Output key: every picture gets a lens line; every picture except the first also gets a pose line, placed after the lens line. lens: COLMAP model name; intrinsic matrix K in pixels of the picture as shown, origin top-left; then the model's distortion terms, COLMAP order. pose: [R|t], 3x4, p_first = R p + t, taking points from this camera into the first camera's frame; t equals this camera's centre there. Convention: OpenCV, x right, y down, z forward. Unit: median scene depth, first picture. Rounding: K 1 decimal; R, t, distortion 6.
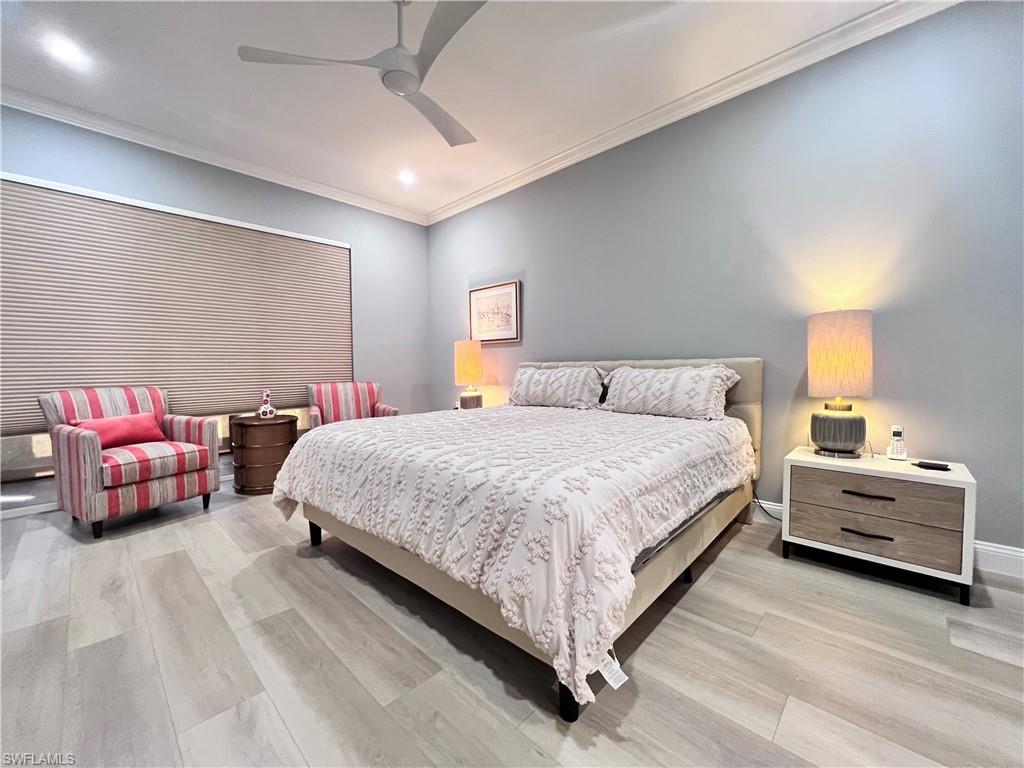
lens RADIAL K [[404.0, 0, 507.4], [0, 404.0, 383.8], [0, 0, 1]] dist [-0.002457, -0.000007]
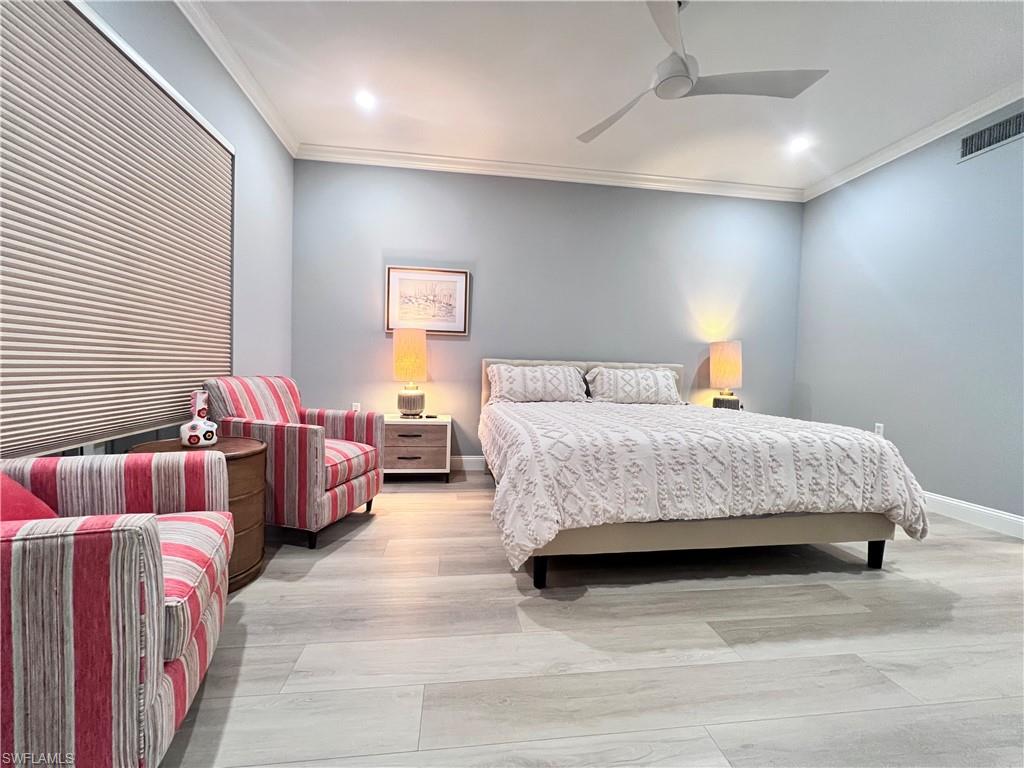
lens RADIAL K [[404.0, 0, 507.4], [0, 404.0, 383.8], [0, 0, 1]] dist [-0.002457, -0.000007]
pose [[0.635090, -0.001810, 0.772436, -0.895223], [-0.002637, 0.999986, 0.004511, 0.005156], [-0.772433, -0.004902, 0.635077, 0.449299]]
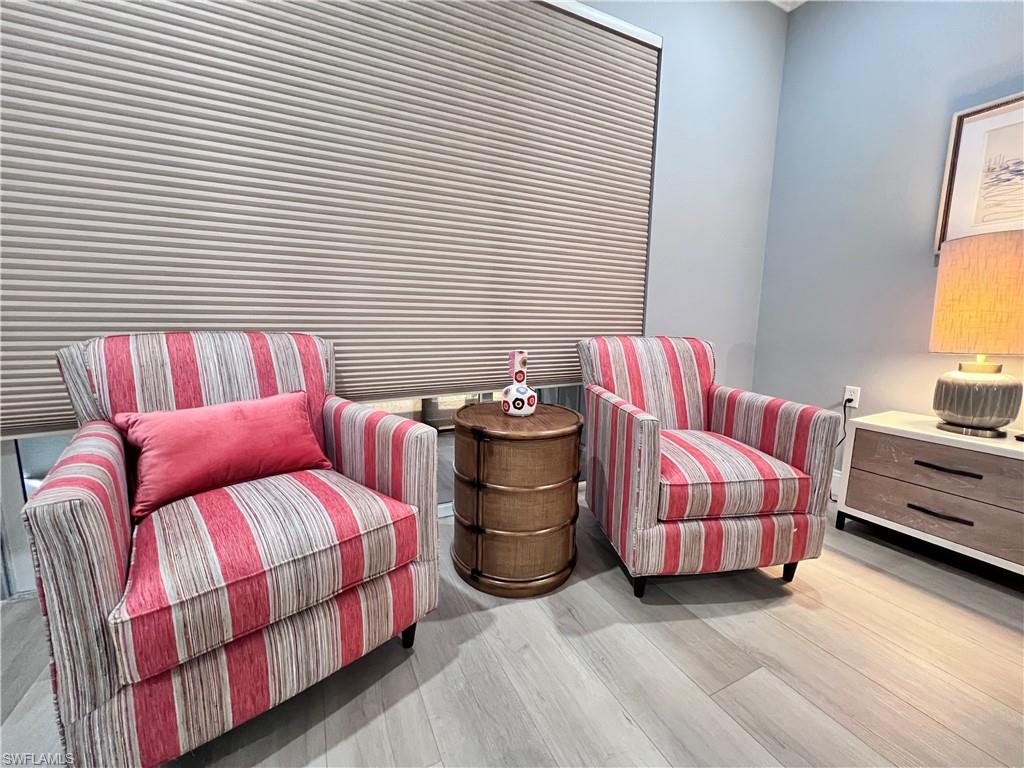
lens RADIAL K [[414.3, 0, 512.0], [0, 414.3, 384.0], [0, 0, 1]] dist [-0.006787, -0.000117]
pose [[0.938855, 0.070095, -0.337101, -0.545034], [-0.035246, 0.993481, 0.108415, 0.005913], [0.342503, -0.089904, 0.935205, 0.694466]]
